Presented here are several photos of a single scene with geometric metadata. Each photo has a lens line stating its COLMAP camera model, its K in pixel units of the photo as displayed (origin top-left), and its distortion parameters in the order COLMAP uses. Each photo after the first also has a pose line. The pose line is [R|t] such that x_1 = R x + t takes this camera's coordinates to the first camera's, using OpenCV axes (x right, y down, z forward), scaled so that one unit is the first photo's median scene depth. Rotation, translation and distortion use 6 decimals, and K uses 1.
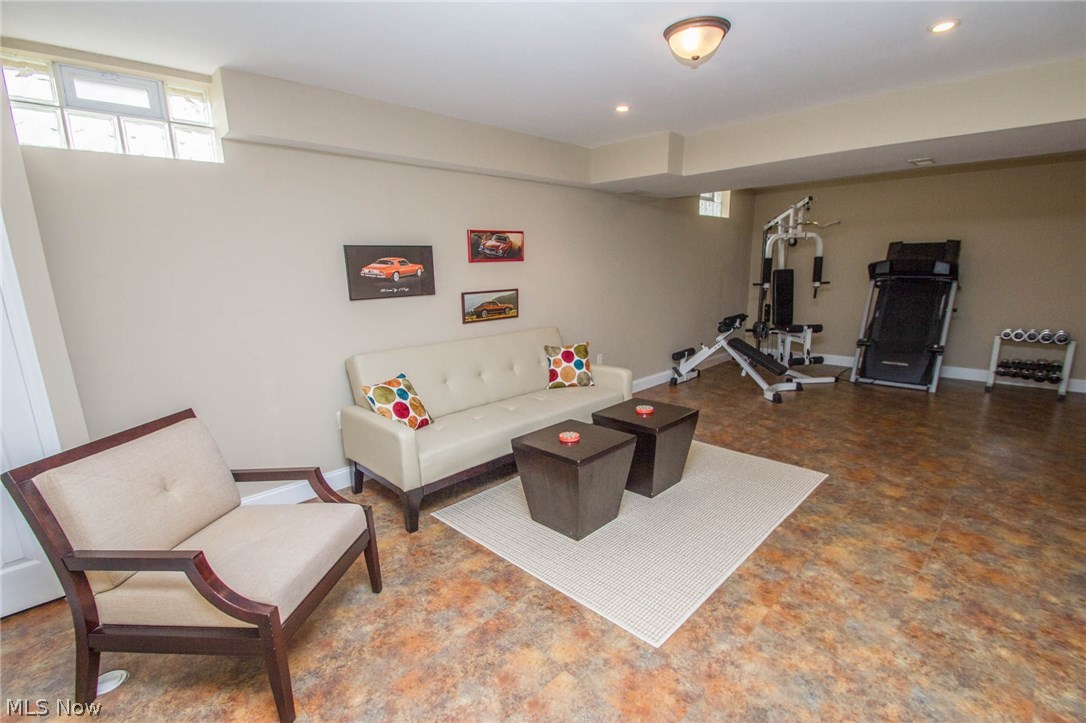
lens RADIAL K [[505.0, 0, 555.4], [0, 505.0, 384.2], [0, 0, 1]] dist [0.015810, -0.017193]
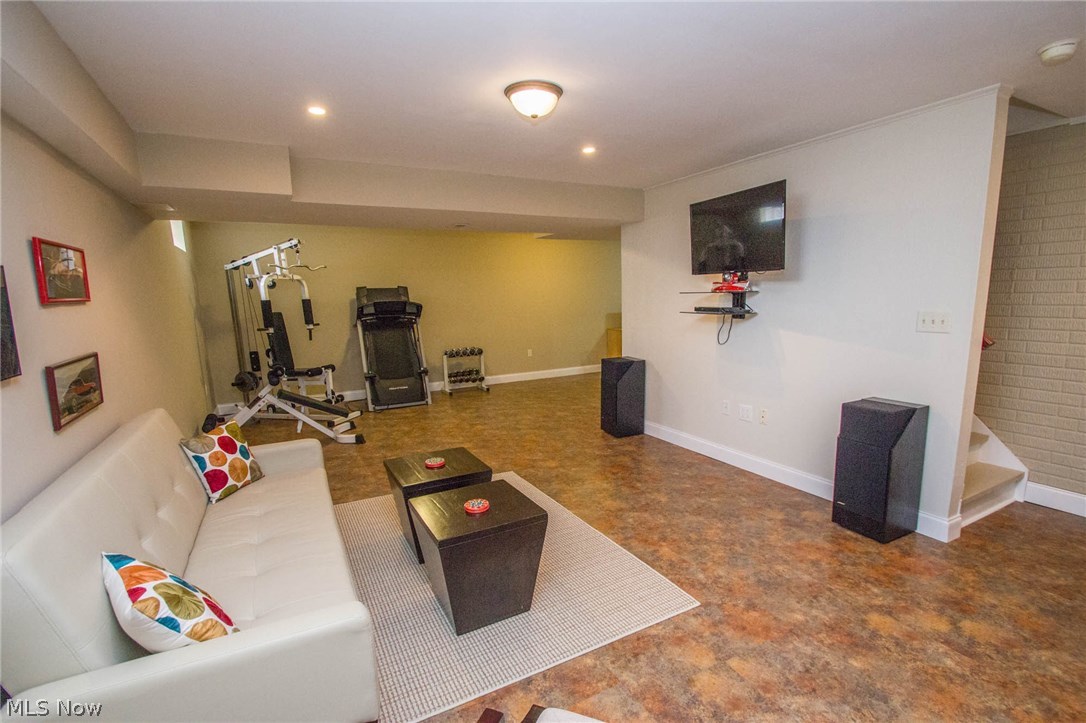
lens RADIAL K [[505.0, 0, 555.4], [0, 505.0, 384.2], [0, 0, 1]] dist [0.015810, -0.017193]
pose [[0.296318, -0.154917, 0.942442, -0.489224], [0.238516, 0.967495, 0.084042, -0.090989], [-0.924827, 0.199885, 0.323636, 0.413252]]
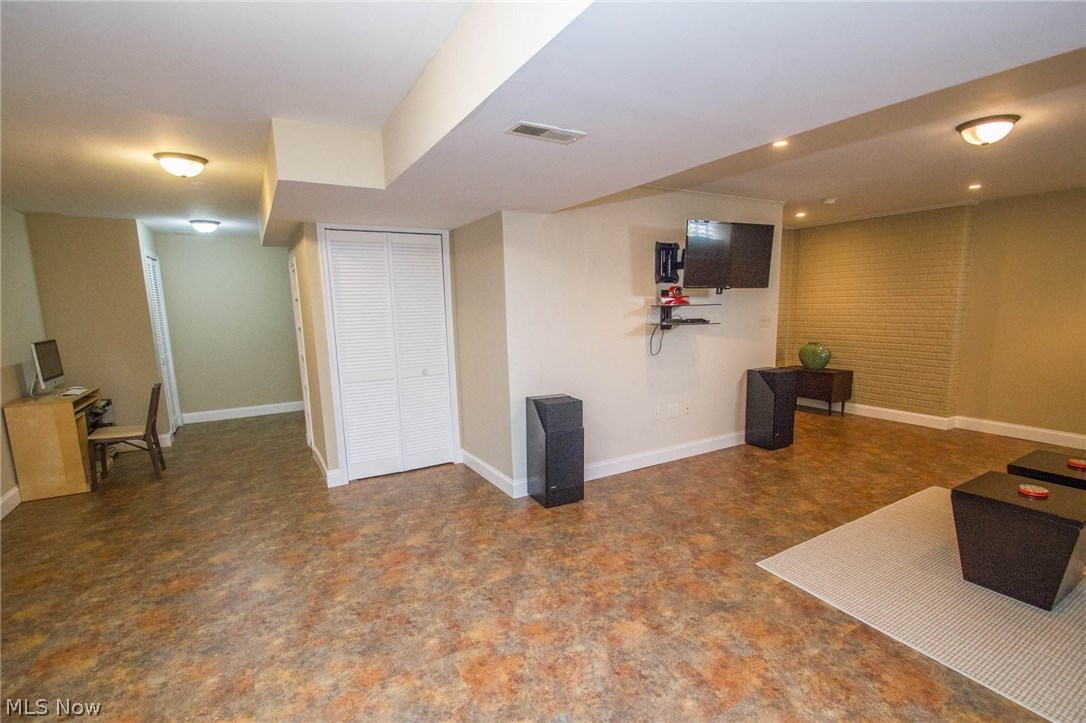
lens RADIAL K [[505.0, 0, 555.4], [0, 505.0, 384.2], [0, 0, 1]] dist [0.015810, -0.017193]
pose [[-0.963987, 0.000817, 0.265950, 0.564647], [0.103206, 0.922778, 0.371253, -0.383571], [-0.245109, 0.385330, -0.889630, 1.513850]]
